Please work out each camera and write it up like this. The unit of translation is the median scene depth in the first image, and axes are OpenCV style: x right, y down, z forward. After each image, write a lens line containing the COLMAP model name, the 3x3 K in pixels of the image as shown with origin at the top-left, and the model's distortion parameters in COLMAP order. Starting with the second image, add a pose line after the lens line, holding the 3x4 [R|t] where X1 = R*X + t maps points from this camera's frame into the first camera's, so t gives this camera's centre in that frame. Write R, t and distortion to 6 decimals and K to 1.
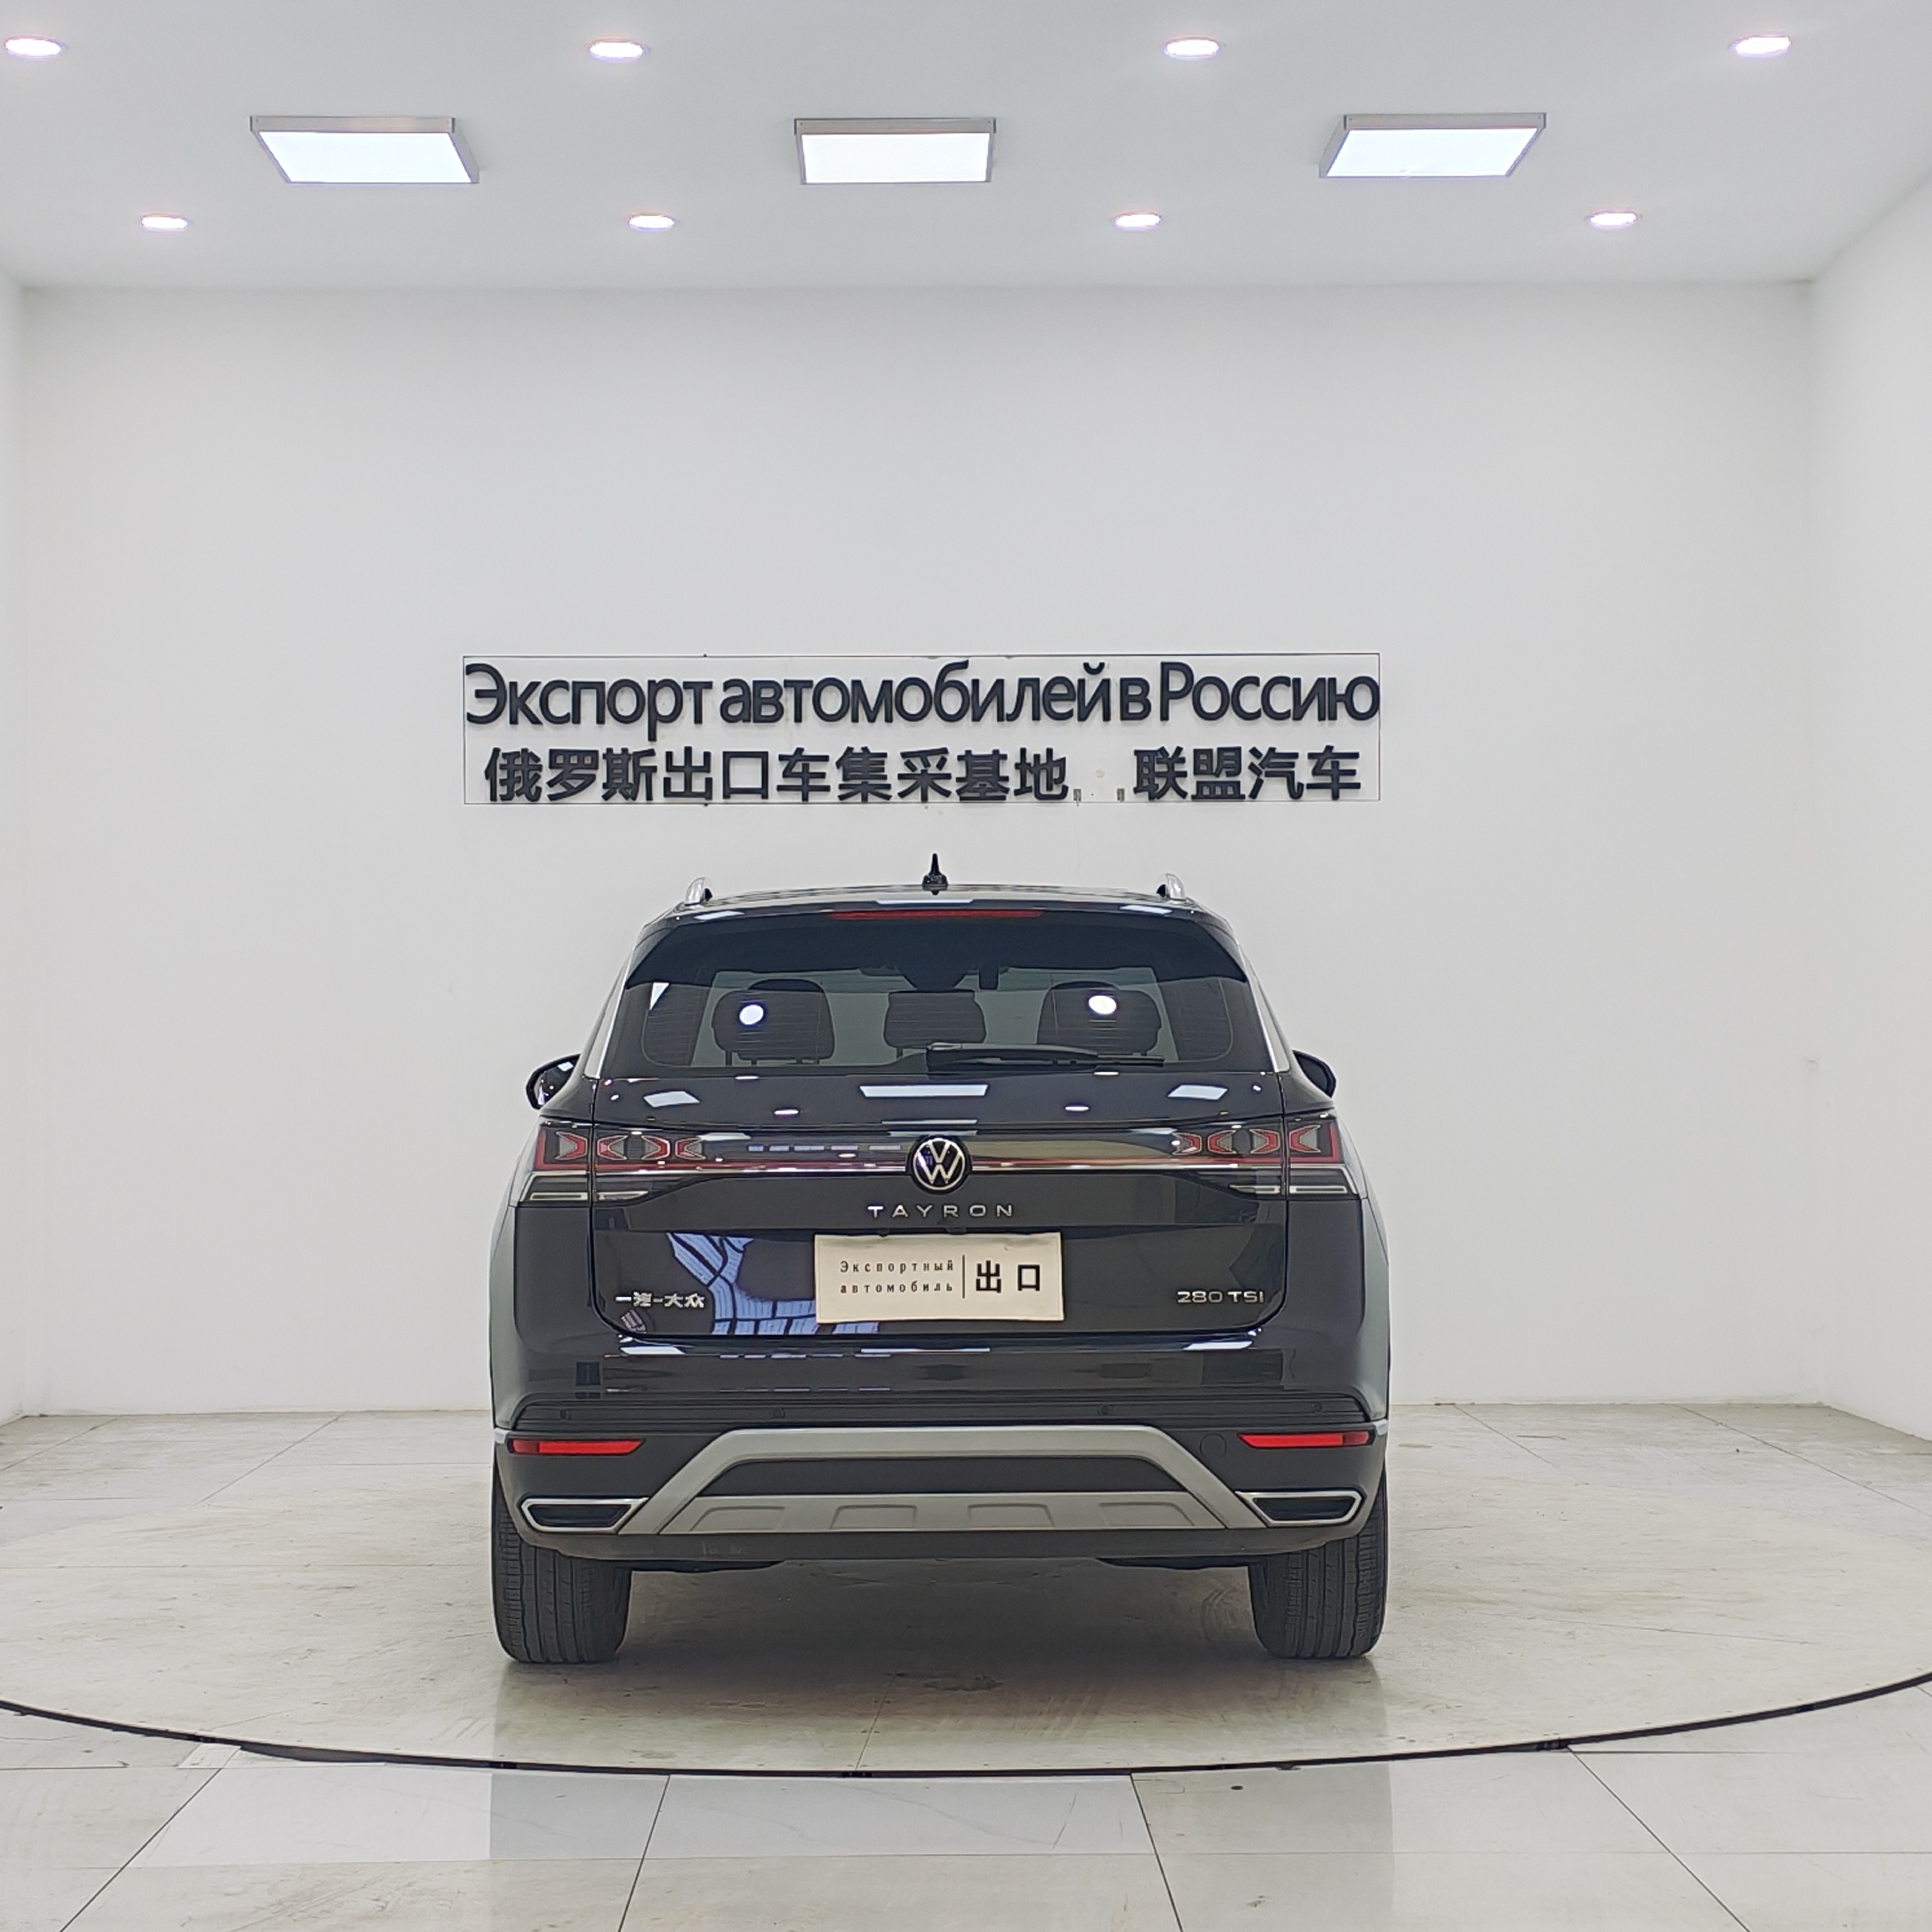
lens RADIAL K [[3825.0, 0, 944.6], [0, 3825.0, 964.3], [0, 0, 1]] dist [0.063122, -0.419892]
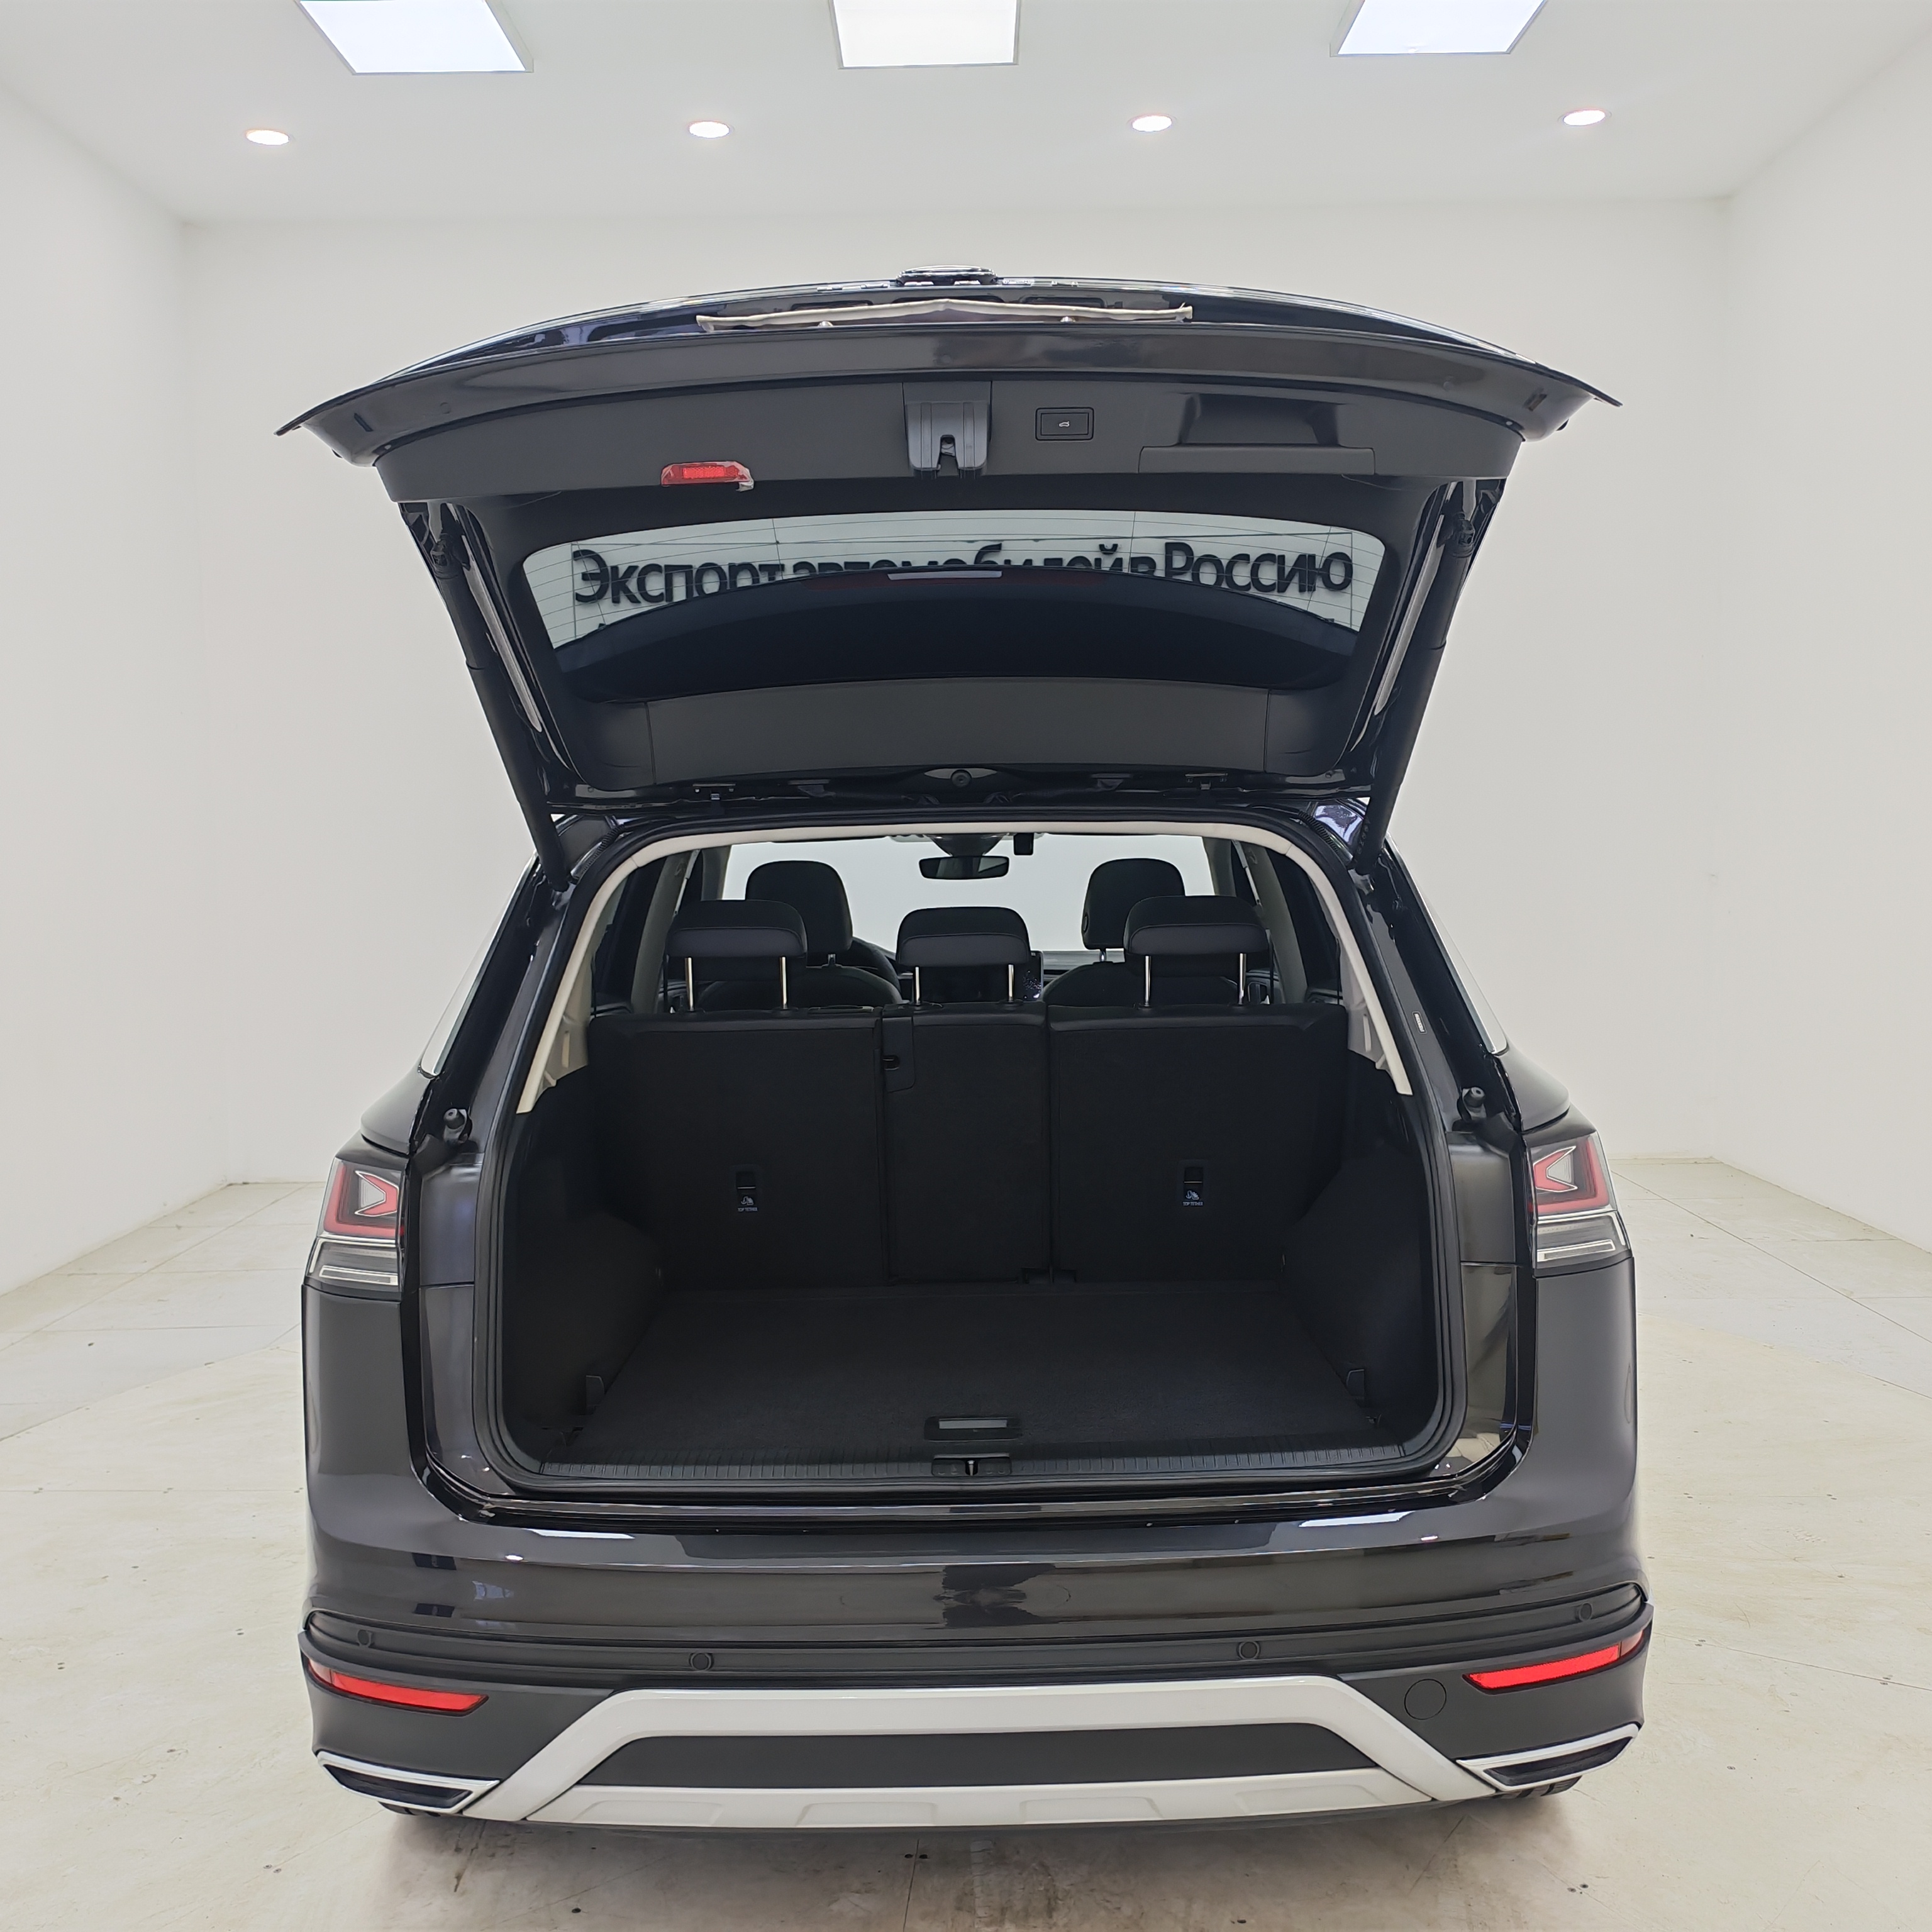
lens RADIAL K [[2070.9, 0, 966.0], [0, 2070.9, 966.0], [0, 0, 1]] dist [0.051018, -0.005469]
pose [[0.999885, -0.009959, -0.011456, 0.001334], [0.011007, 0.995385, 0.095329, -0.011292], [0.010453, -0.095445, 0.995380, 0.357041]]
